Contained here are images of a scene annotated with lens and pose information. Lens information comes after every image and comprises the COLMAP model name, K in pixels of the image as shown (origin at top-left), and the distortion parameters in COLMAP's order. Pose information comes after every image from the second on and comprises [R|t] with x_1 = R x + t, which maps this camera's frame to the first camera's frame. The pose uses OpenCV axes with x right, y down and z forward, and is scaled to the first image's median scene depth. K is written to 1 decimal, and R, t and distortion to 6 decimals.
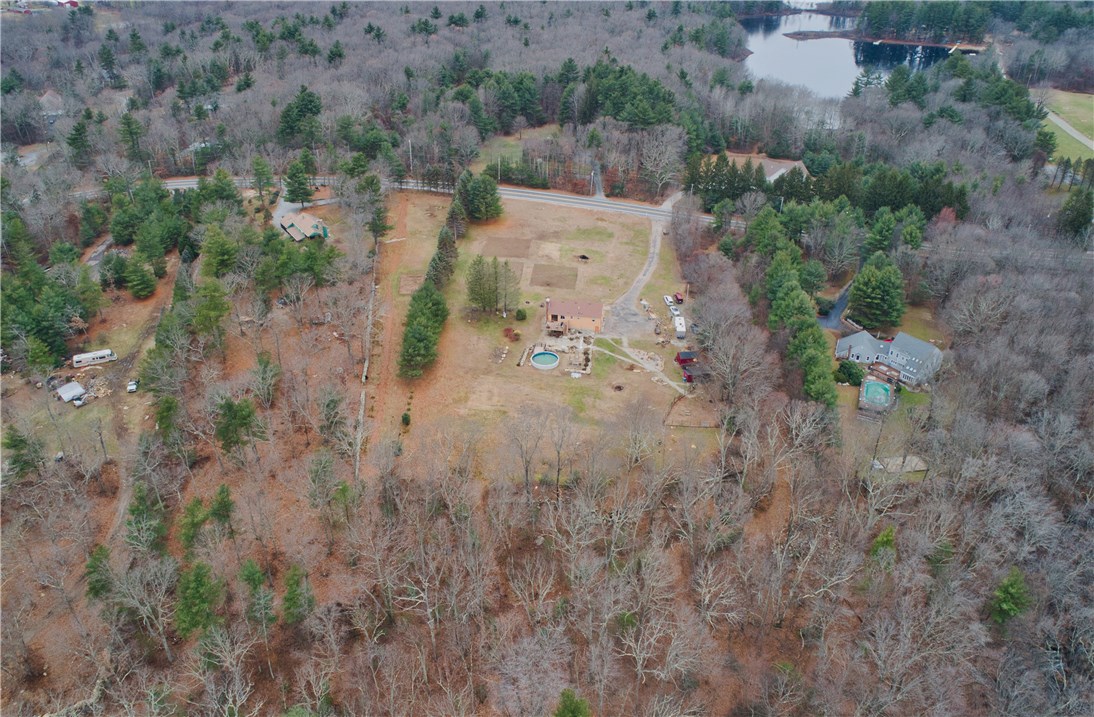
lens RADIAL K [[803.5, 0, 547.0], [0, 803.5, 358.5], [0, 0, 1]] dist [0.005810, 0.005411]
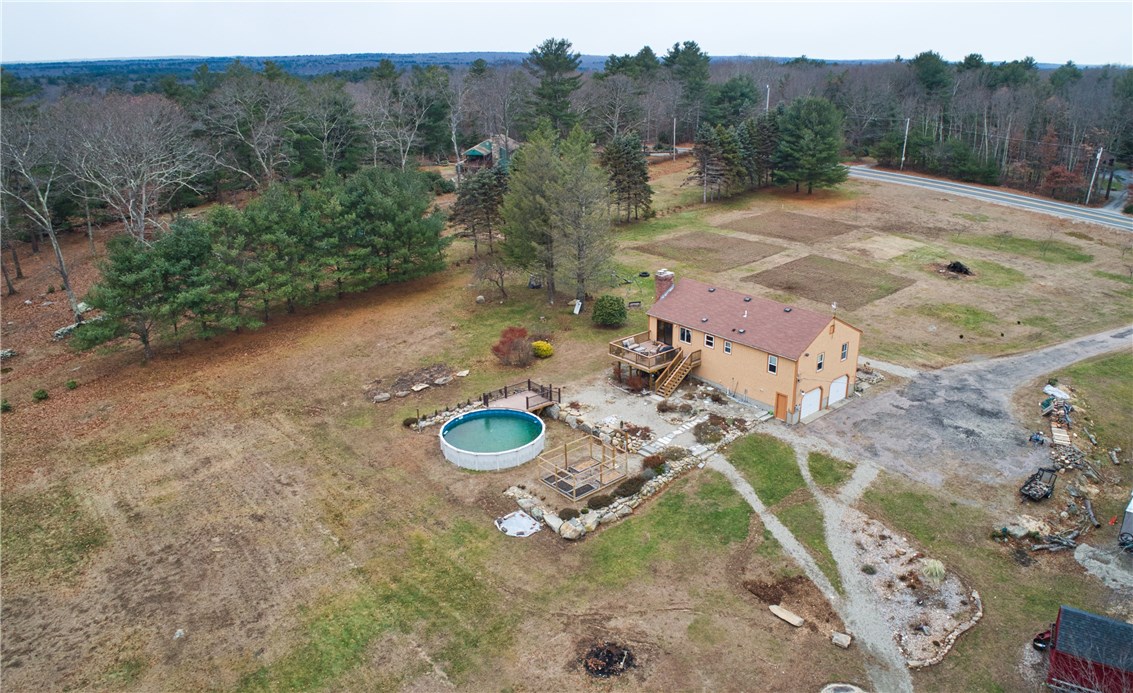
lens RADIAL K [[792.4, 0, 623.9], [0, 792.4, 348.8], [0, 0, 1]] dist [-0.050427, 0.005566]
pose [[0.788365, 0.215934, -0.576067, 0.168914], [-0.317691, 0.944759, -0.080636, -0.017011], [0.526832, 0.246582, 0.813416, 0.768704]]
